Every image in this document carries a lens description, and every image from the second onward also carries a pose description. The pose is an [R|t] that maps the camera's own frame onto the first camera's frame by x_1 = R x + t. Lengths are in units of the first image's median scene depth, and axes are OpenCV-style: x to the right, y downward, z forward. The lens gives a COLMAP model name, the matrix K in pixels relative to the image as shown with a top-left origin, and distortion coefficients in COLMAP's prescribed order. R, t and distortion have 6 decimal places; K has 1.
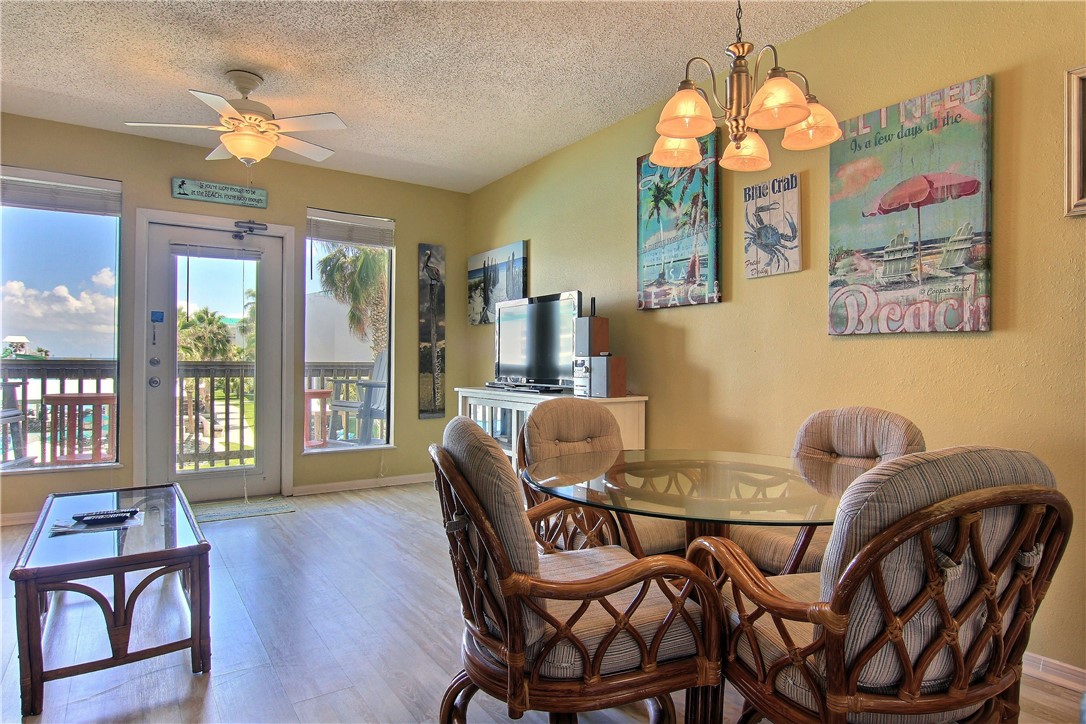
lens RADIAL K [[612.2, 0, 545.8], [0, 612.2, 359.5], [0, 0, 1]] dist [-0.009500, -0.009717]
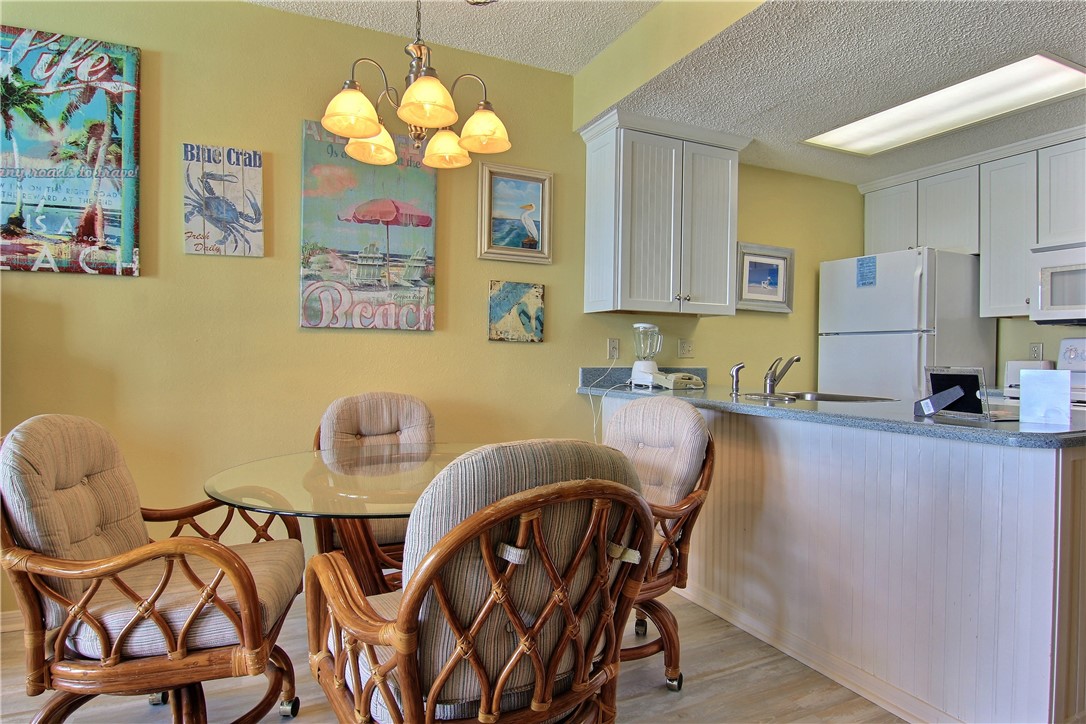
lens RADIAL K [[612.2, 0, 543.9], [0, 612.2, 360.0], [0, 0, 1]] dist [-0.009500, -0.009717]
pose [[0.154516, -0.015004, 0.987876, -0.384515], [-0.007638, 0.999837, 0.016381, -0.003777], [-0.987961, -0.010076, 0.154376, 0.357870]]
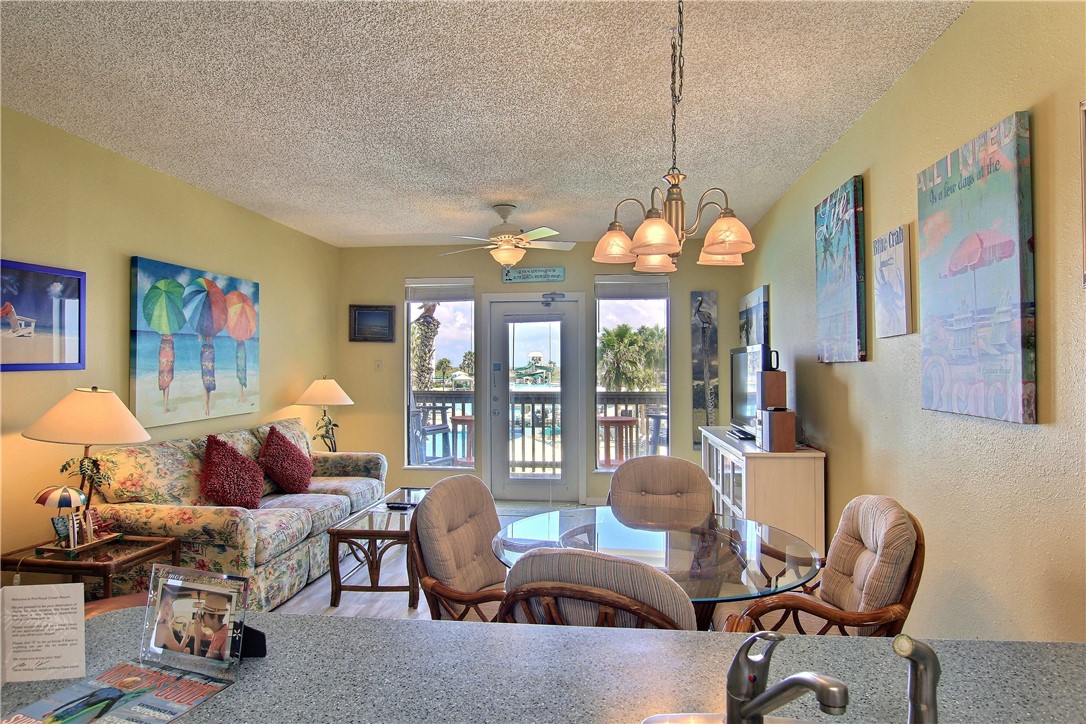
lens RADIAL K [[612.2, 0, 546.6], [0, 612.2, 360.6], [0, 0, 1]] dist [-0.009500, -0.009717]
pose [[0.759668, -0.017474, -0.650077, 0.503000], [0.011734, 0.999845, -0.013163, -0.085004], [0.650206, 0.002372, 0.759755, -0.023252]]
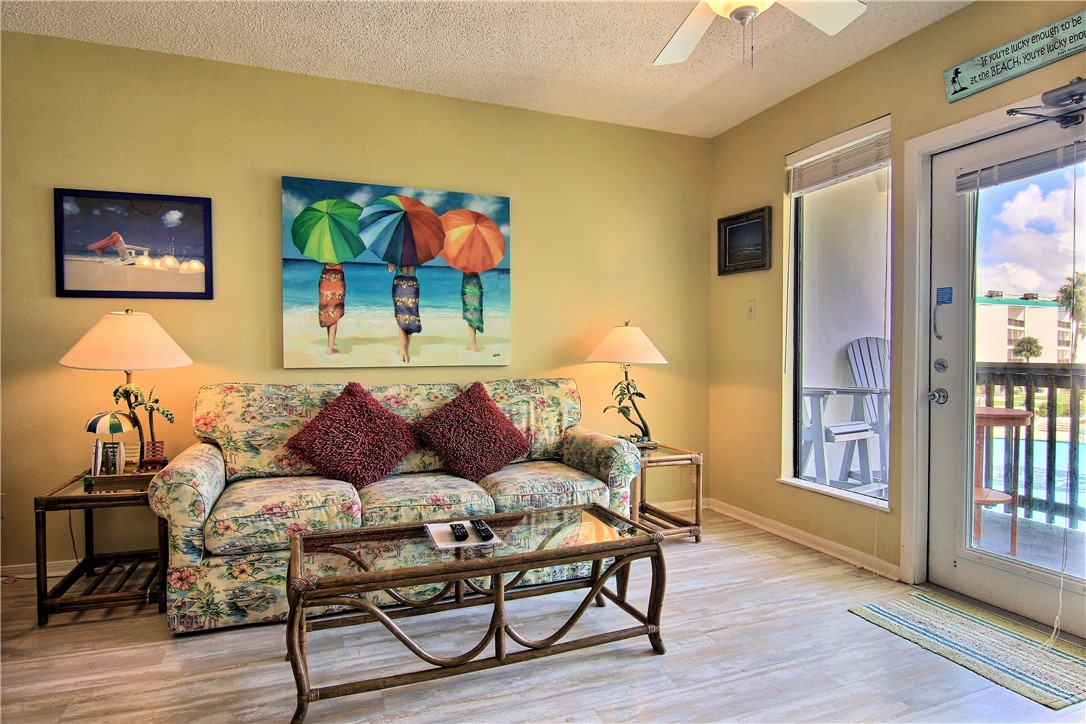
lens RADIAL K [[612.2, 0, 545.7], [0, 612.2, 360.4], [0, 0, 1]] dist [-0.009500, -0.009717]
pose [[-0.215975, -0.000300, -0.976399, 0.113116], [-0.003168, 0.999995, 0.000393, -0.000101], [0.976394, 0.003178, -0.215974, 0.944291]]
